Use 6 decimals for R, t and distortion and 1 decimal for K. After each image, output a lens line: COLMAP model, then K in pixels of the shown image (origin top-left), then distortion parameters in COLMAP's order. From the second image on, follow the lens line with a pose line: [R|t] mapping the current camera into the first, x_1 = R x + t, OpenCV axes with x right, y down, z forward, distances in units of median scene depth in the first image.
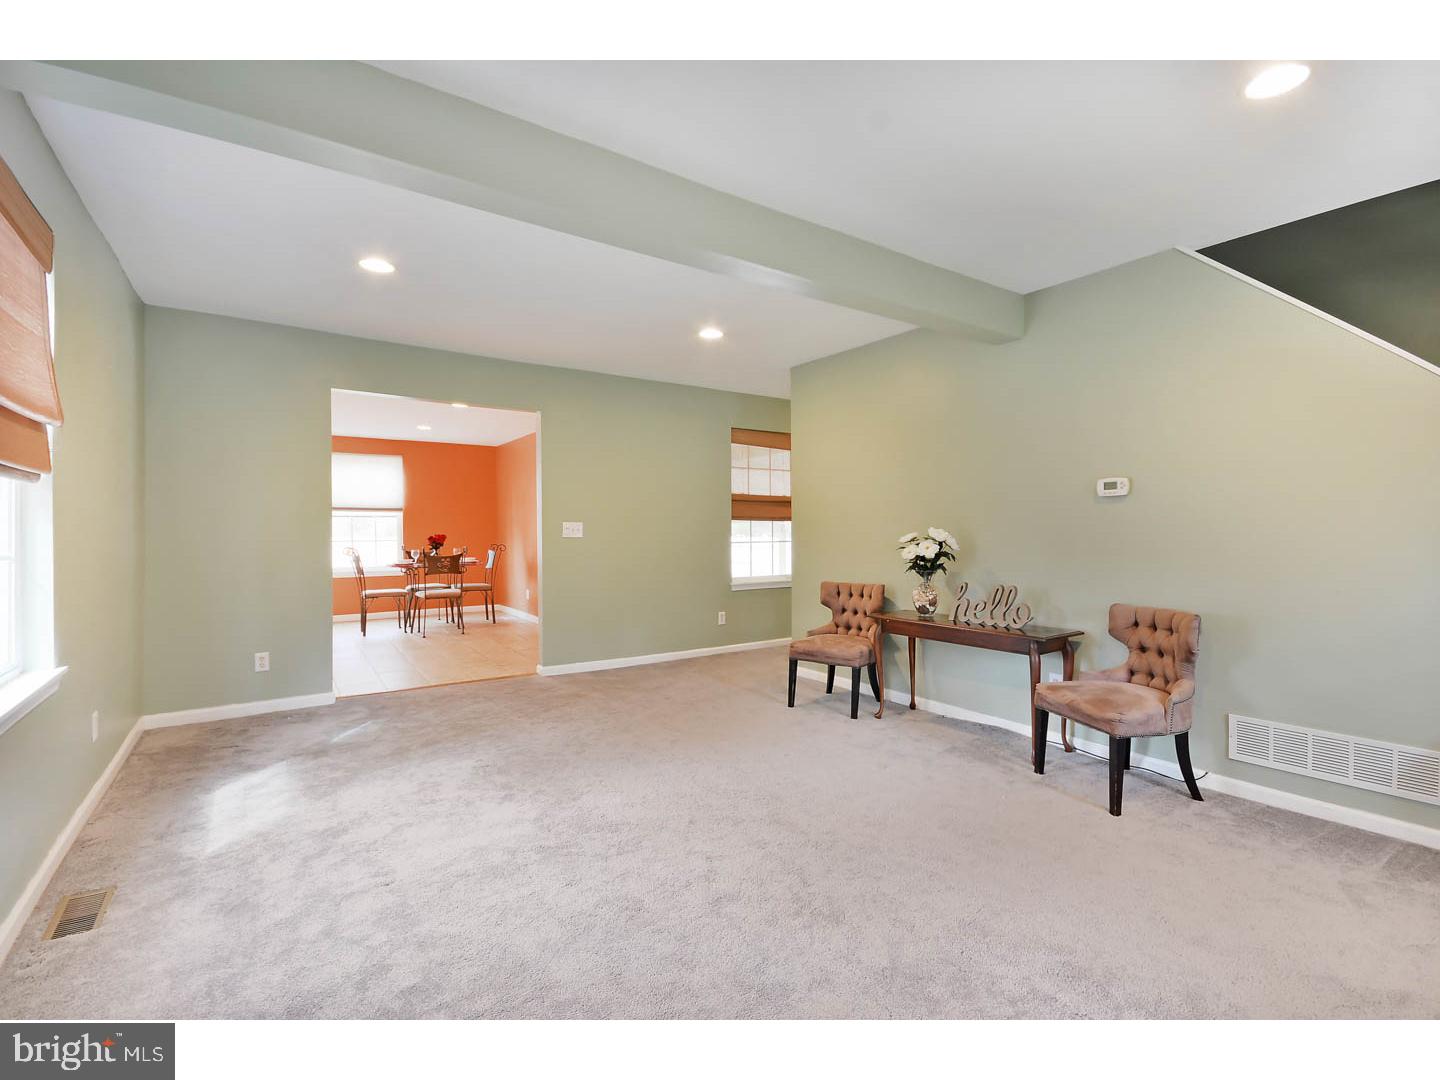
lens RADIAL K [[645.7, 0, 730.1], [0, 645.7, 525.3], [0, 0, 1]] dist [0.019587, 0.000097]
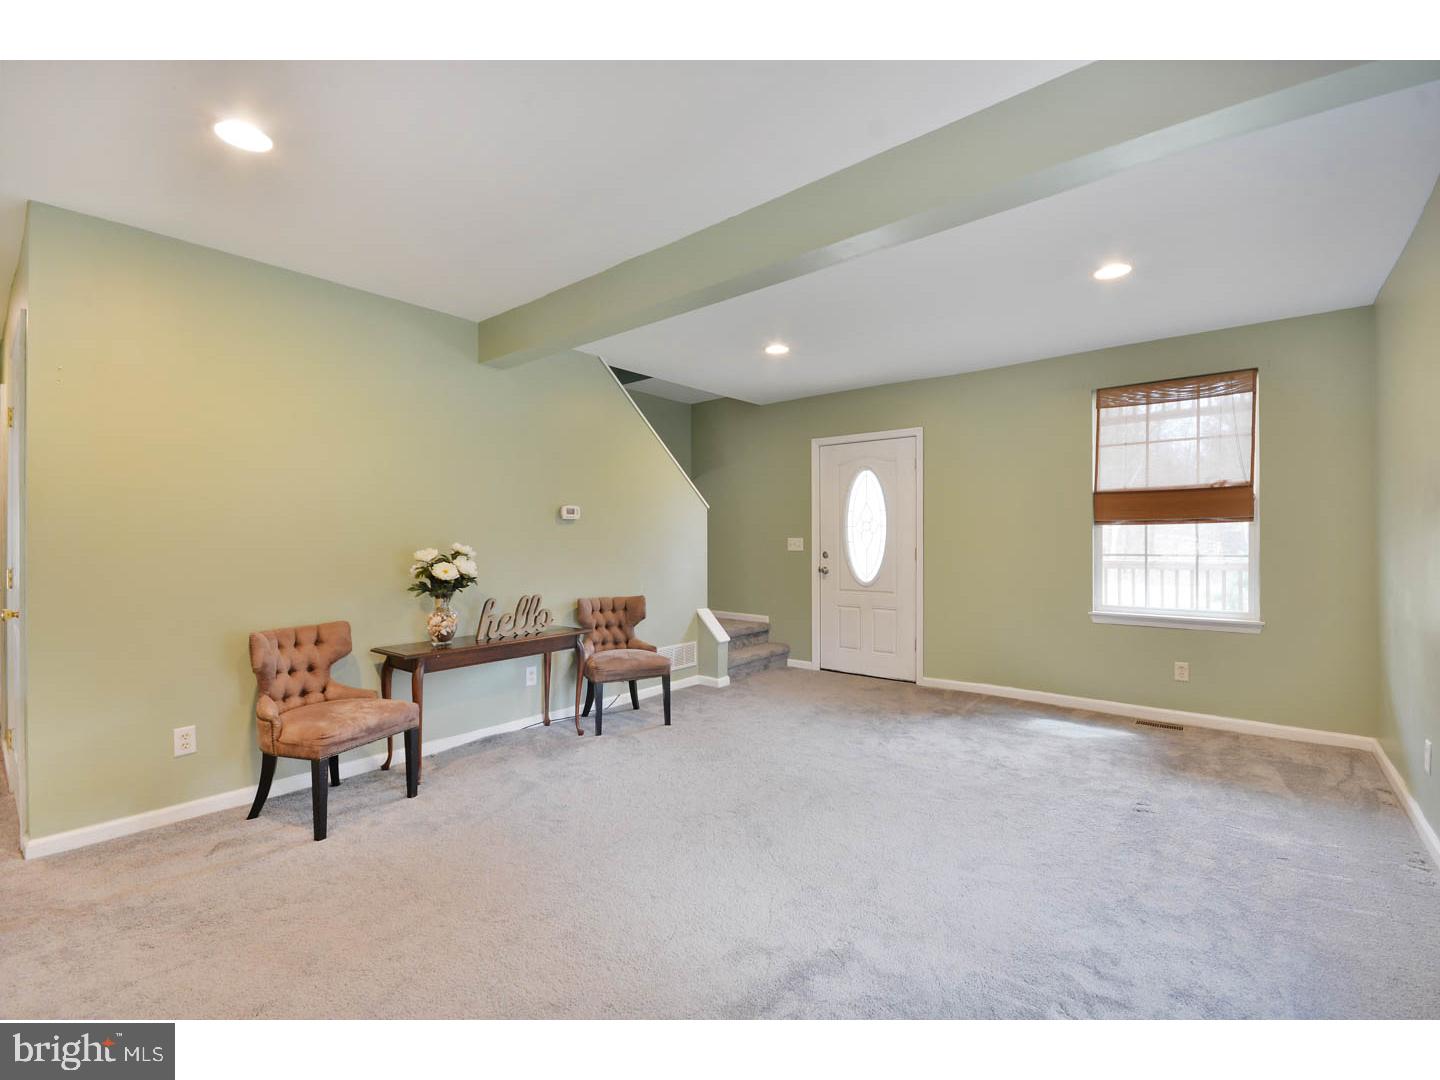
lens RADIAL K [[645.7, 0, 730.1], [0, 645.7, 525.3], [0, 0, 1]] dist [0.019587, 0.000097]
pose [[-0.259287, 0.026617, 0.965433, -0.729522], [-0.004968, 0.999570, -0.028893, 0.003841], [-0.965787, -0.012288, -0.259044, 0.957505]]
